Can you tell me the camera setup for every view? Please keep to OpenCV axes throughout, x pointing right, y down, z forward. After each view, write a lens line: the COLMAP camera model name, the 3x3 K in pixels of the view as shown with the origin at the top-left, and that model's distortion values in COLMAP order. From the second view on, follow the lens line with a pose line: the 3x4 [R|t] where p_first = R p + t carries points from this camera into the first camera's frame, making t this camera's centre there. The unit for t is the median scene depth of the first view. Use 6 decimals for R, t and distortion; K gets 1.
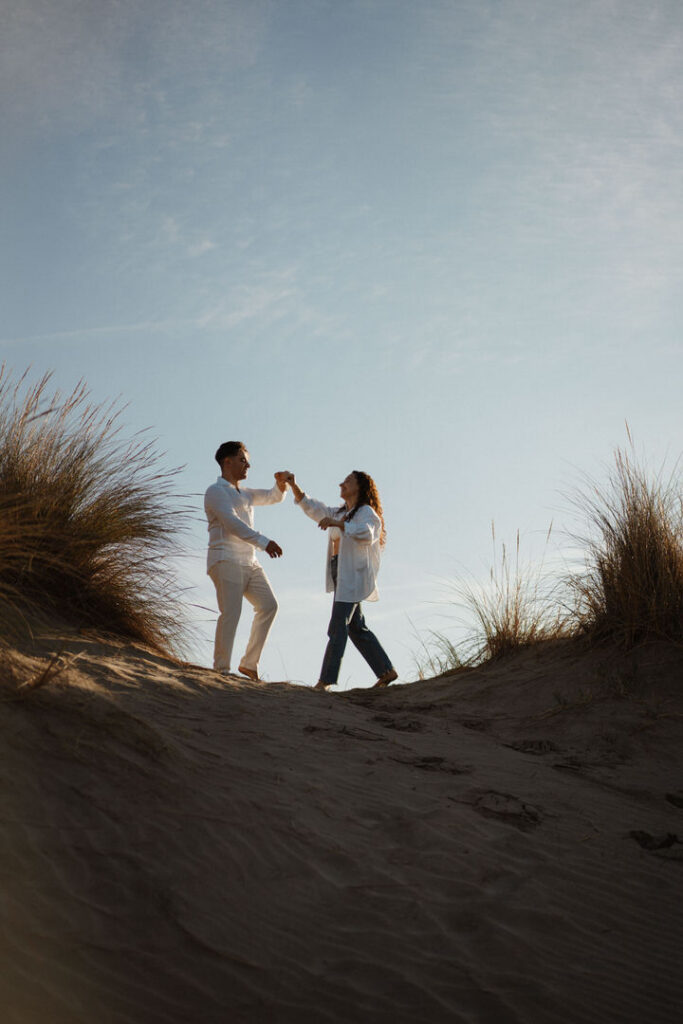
lens RADIAL K [[1552.2, 0, 341.5], [0, 1552.2, 512.0], [0, 0, 1]] dist [0.391311, -1.086286]
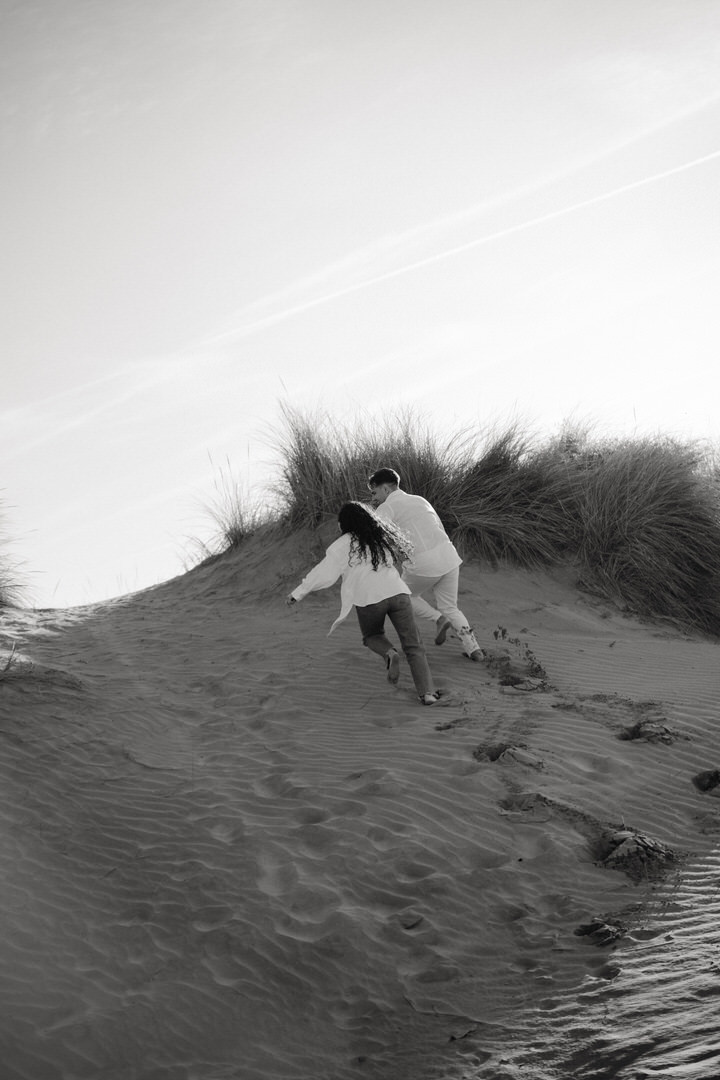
lens RADIAL K [[1637.1, 0, 360.0], [0, 1637.1, 540.0], [0, 0, 1]] dist [0.391311, -1.086286]
pose [[0.953571, -0.250082, 0.167815, -0.082783], [0.221467, 0.959879, 0.172002, -0.273367], [-0.204096, -0.126850, 0.970698, -0.947872]]
